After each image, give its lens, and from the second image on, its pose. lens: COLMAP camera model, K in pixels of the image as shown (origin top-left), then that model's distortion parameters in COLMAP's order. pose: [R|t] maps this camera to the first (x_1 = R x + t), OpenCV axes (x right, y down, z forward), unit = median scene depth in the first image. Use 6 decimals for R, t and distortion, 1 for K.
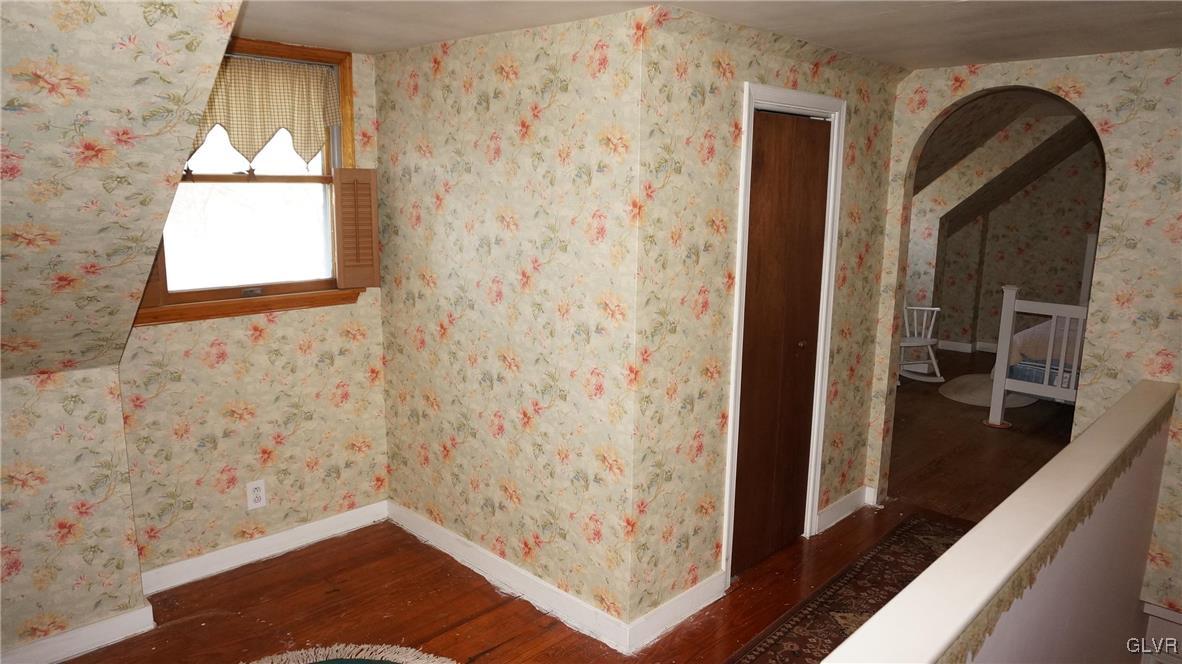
lens RADIAL K [[787.8, 0, 589.1], [0, 787.8, 330.6], [0, 0, 1]] dist [-0.028974, 0.013875]
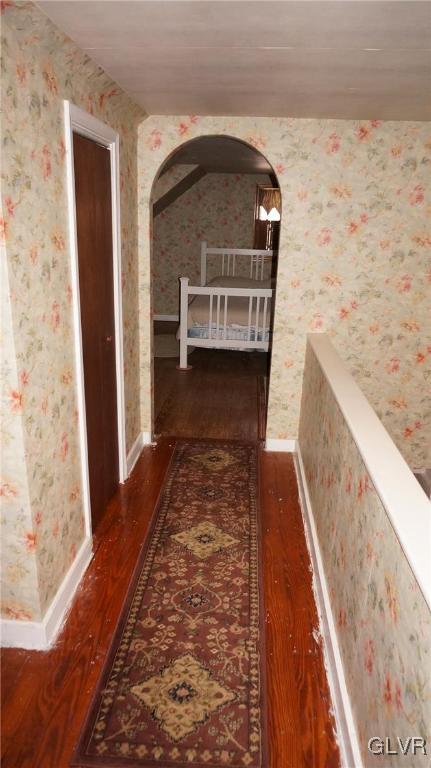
lens RADIAL K [[511.8, 0, 216.1], [0, 511.8, 383.0], [0, 0, 1]] dist [-0.028974, 0.013875]
pose [[0.759429, -0.191256, 0.621843, -0.126185], [0.100712, 0.978852, 0.178064, -0.045324], [-0.642748, -0.072599, 0.762630, 0.303119]]
